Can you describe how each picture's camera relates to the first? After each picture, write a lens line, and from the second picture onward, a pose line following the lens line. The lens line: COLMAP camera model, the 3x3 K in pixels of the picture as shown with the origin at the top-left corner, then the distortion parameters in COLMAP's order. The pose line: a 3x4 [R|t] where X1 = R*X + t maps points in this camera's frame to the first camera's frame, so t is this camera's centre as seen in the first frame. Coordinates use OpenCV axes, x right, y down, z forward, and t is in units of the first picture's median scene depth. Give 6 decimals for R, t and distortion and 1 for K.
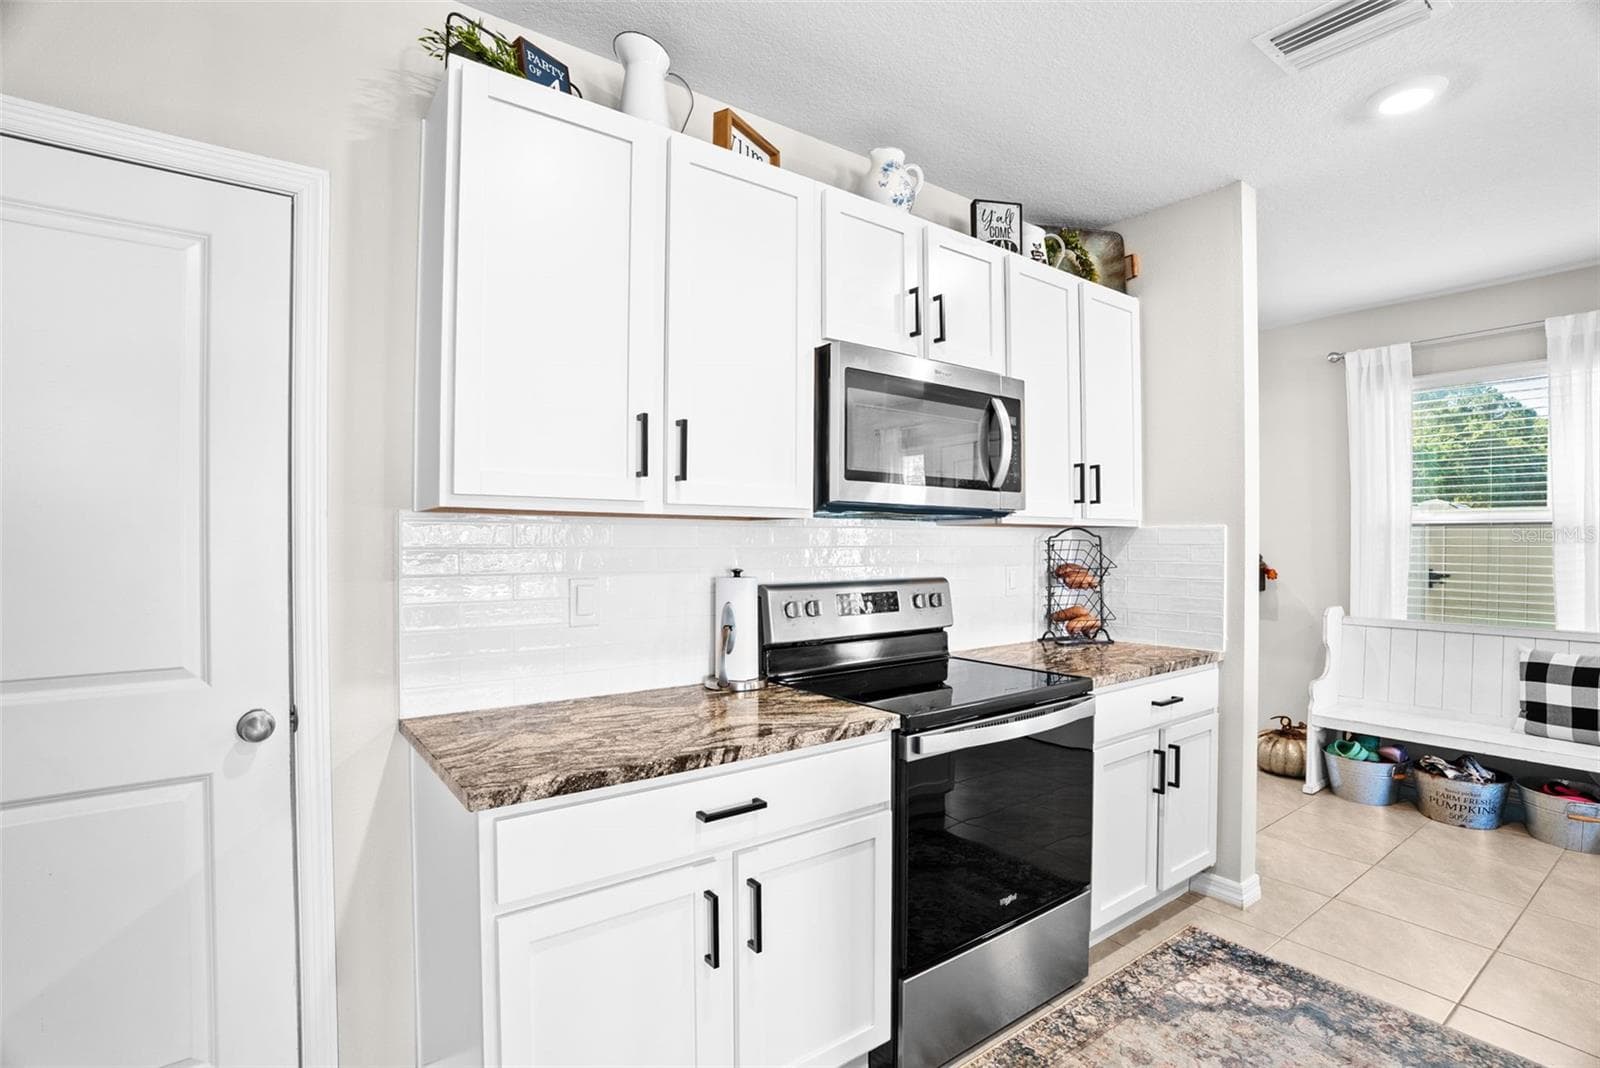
lens RADIAL K [[770.3, 0, 800.0], [0, 770.3, 534.0], [0, 0, 1]] dist [-0.053127, 0.018835]
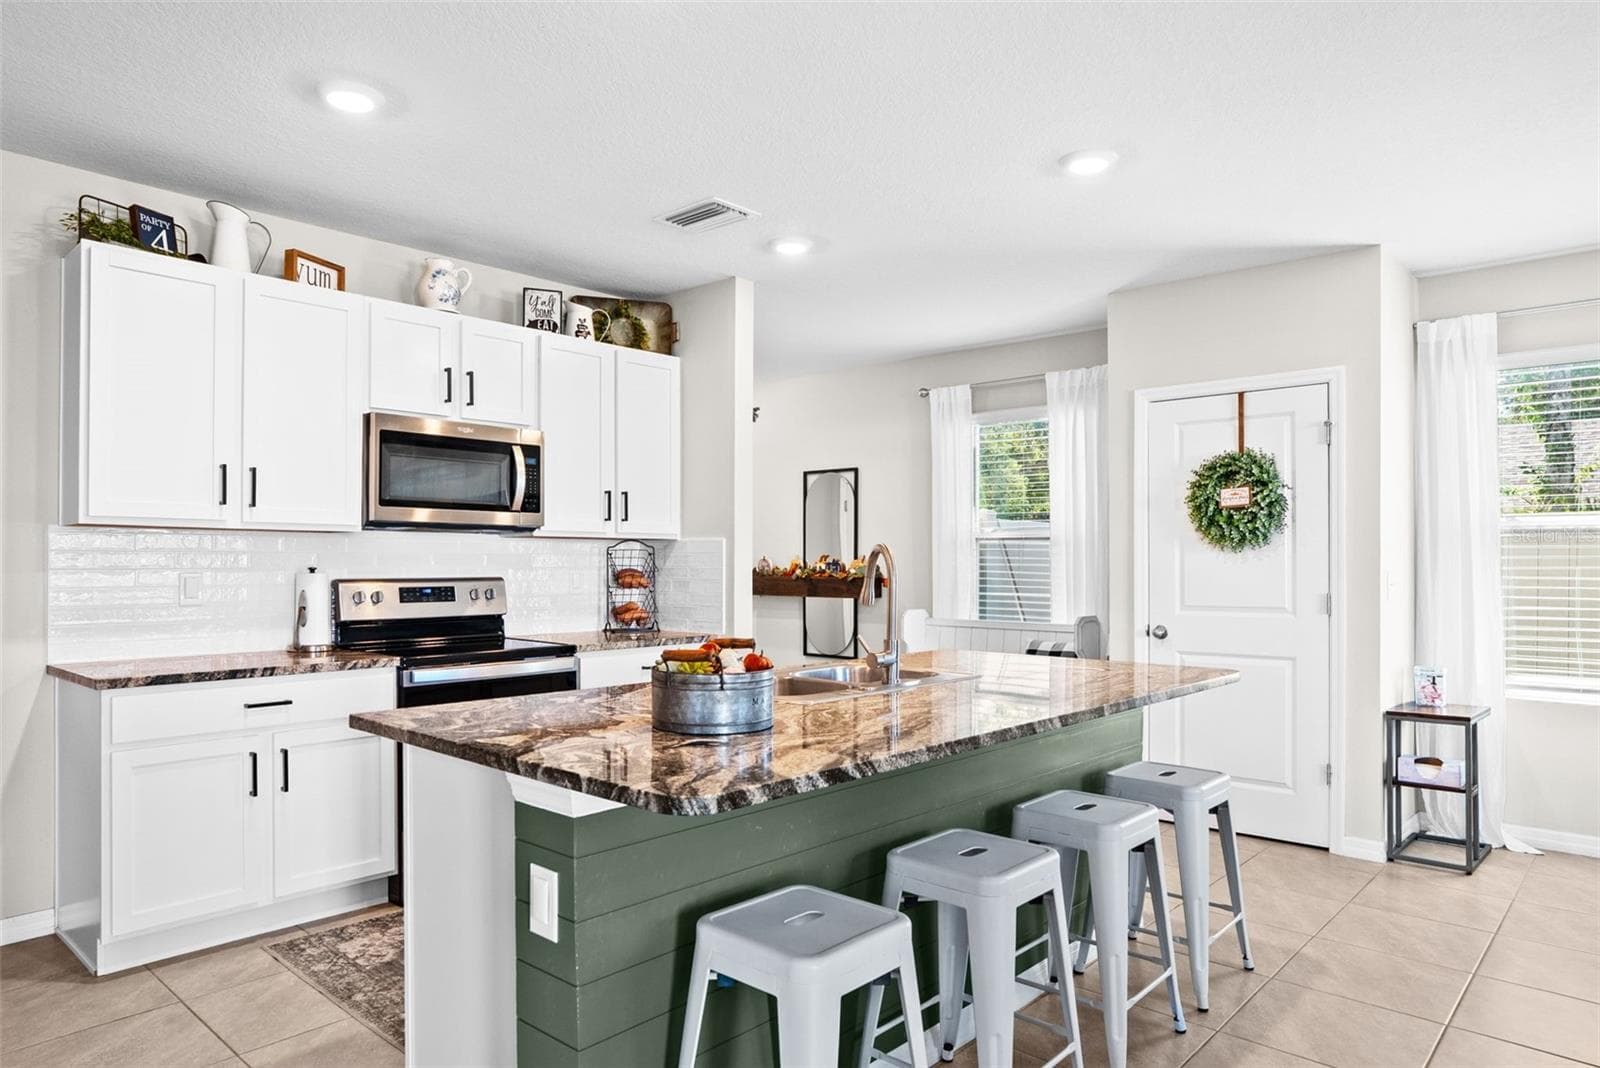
lens RADIAL K [[1012.2, 0, 759.8], [0, 1012.2, 554.9], [0, 0, 1]] dist [-0.027203, 0.034164]
pose [[0.988180, 0.002056, 0.153285, 0.413112], [-0.002717, 0.999988, 0.004104, 0.012046], [-0.153275, -0.004472, 0.988174, -0.877663]]
